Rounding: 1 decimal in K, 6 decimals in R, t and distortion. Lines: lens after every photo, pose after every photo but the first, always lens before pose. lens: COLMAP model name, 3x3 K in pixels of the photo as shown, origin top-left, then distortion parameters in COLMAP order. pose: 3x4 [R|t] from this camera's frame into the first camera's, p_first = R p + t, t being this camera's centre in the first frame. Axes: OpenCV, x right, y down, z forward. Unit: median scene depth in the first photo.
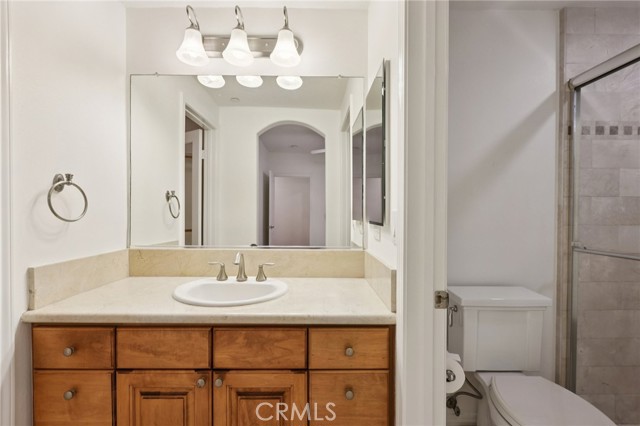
lens RADIAL K [[287.6, 0, 320.0], [0, 287.6, 213.0], [0, 0, 1]] dist [-0.001852, -0.000378]
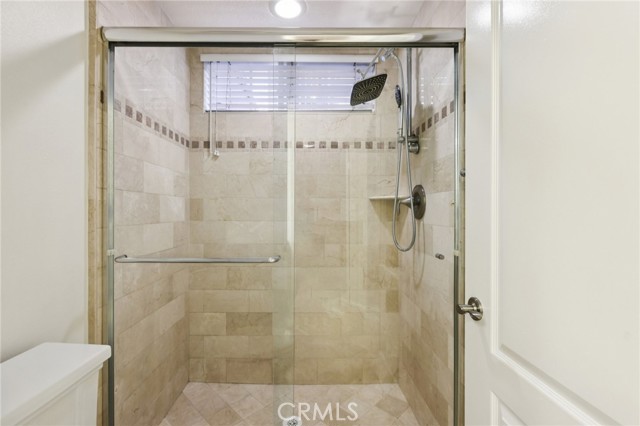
lens RADIAL K [[287.6, 0, 320.0], [0, 287.6, 213.0], [0, 0, 1]] dist [-0.001852, -0.000378]
pose [[0.004949, -0.008088, 0.999955, 0.143892], [0.000839, 0.999967, 0.008084, 0.000070], [-0.999987, 0.000799, 0.004956, 0.444307]]
